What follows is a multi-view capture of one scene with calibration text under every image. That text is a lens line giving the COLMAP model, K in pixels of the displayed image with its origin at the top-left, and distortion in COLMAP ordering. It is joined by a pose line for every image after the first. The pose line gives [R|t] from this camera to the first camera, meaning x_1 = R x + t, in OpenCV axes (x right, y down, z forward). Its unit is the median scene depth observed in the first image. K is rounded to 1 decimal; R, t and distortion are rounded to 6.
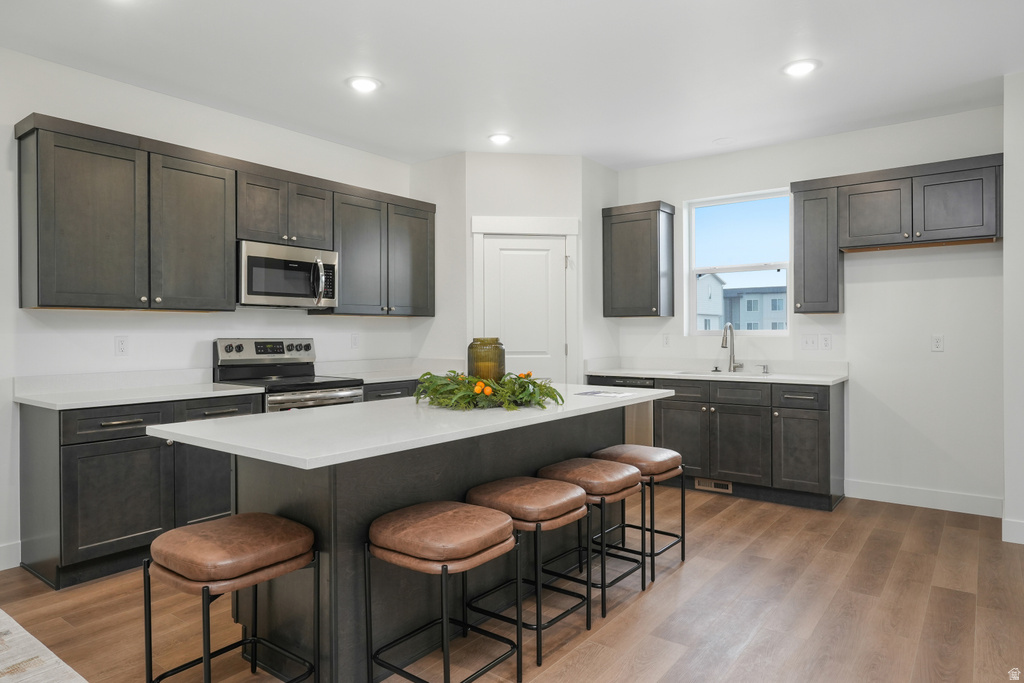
lens RADIAL K [[626.0, 0, 487.1], [0, 626.0, 364.4], [0, 0, 1]] dist [0.000885, -0.000950]
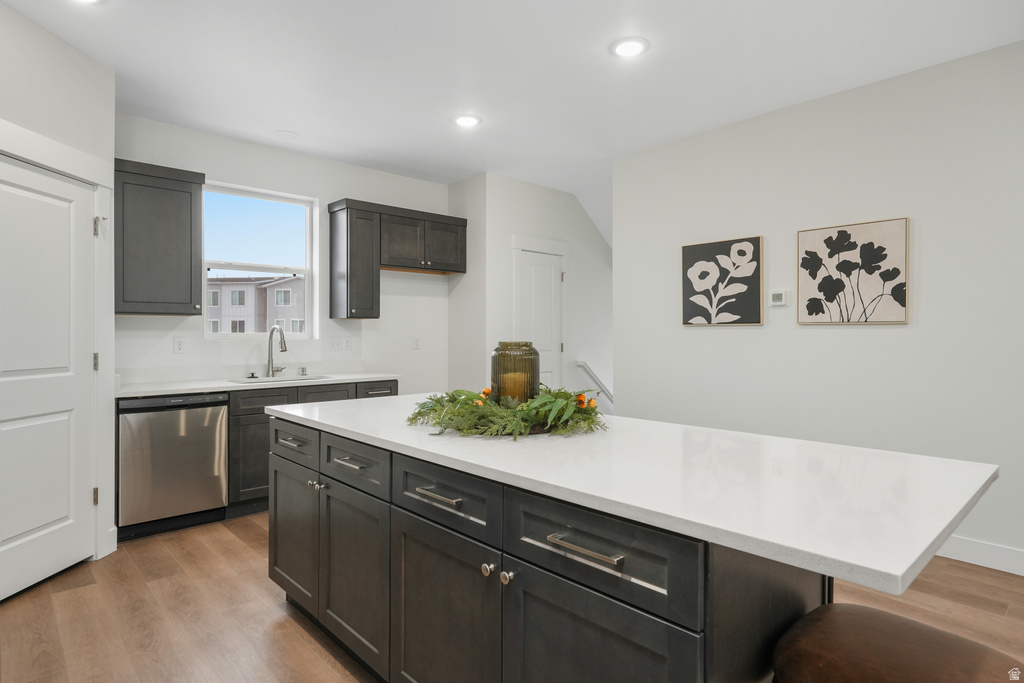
lens RADIAL K [[563.6, 0, 505.3], [0, 563.6, 340.8], [0, 0, 1]] dist [-0.003196, -0.000374]
pose [[0.154355, -0.009751, 0.987967, -0.549153], [0.049766, 0.998759, 0.002083, -0.037125], [-0.986761, 0.048846, 0.154649, 0.721245]]
